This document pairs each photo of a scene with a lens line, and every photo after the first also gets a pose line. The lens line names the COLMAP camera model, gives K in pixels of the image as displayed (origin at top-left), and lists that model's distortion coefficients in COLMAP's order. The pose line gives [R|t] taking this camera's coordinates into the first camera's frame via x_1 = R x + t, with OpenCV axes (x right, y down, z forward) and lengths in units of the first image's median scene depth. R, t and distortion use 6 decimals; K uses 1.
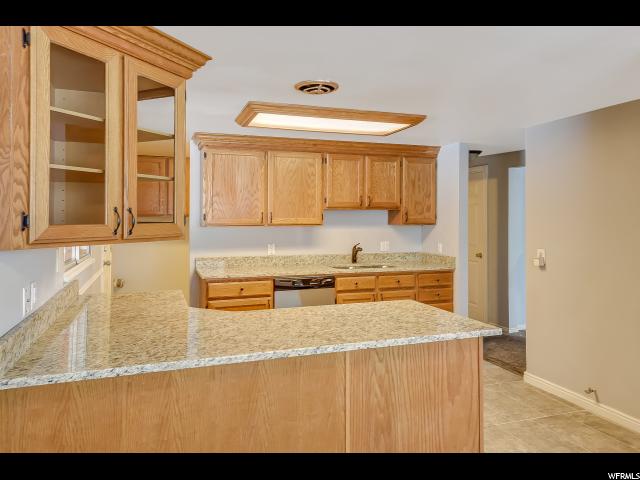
lens RADIAL K [[441.4, 0, 319.4], [0, 441.4, 216.5], [0, 0, 1]] dist [0.007022, 0.001226]
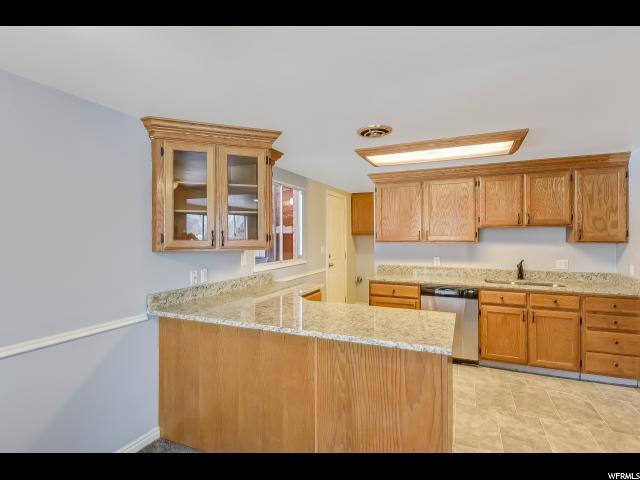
lens RADIAL K [[339.7, 0, 320.0], [0, 339.7, 240.0], [0, 0, 1]] dist [-0.001771, -0.000465]
pose [[0.720798, 0.005938, -0.693120, 0.318885], [0.006103, 0.999870, 0.014913, -0.000819], [0.693118, -0.014979, 0.720668, 0.114608]]
